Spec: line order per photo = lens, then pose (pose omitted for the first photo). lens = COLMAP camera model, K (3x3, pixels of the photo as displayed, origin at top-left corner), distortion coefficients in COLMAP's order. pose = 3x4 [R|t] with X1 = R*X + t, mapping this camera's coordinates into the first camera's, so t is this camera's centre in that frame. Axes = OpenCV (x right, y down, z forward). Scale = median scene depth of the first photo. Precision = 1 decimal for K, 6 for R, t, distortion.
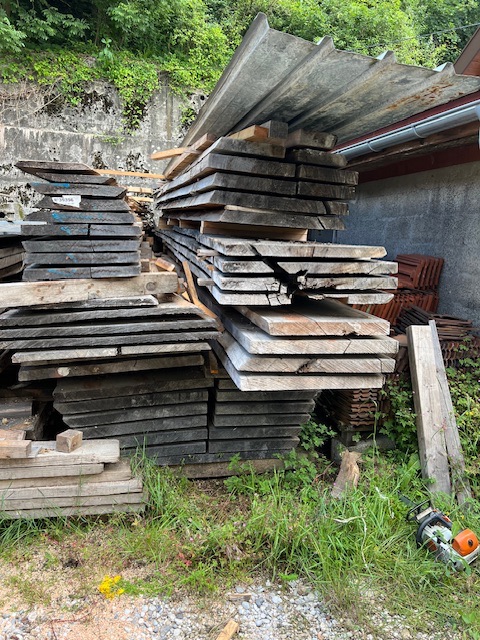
lens RADIAL K [[491.0, 0, 240.0], [0, 491.0, 320.0], [0, 0, 1]] dist [-0.005144, -0.006490]
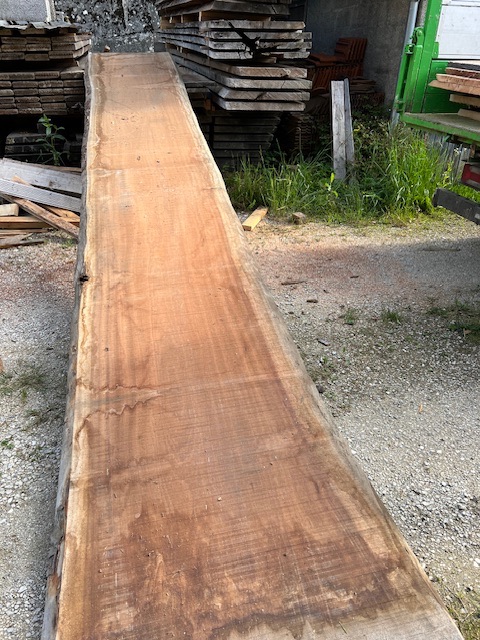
lens RADIAL K [[491.0, 0, 240.0], [0, 491.0, 320.0], [0, 0, 1]] dist [-0.005144, -0.006490]
pose [[0.999805, -0.018941, -0.005498, 0.050432], [0.019693, 0.943348, 0.331221, 0.280502], [-0.001087, -0.331264, 0.943537, -1.046385]]
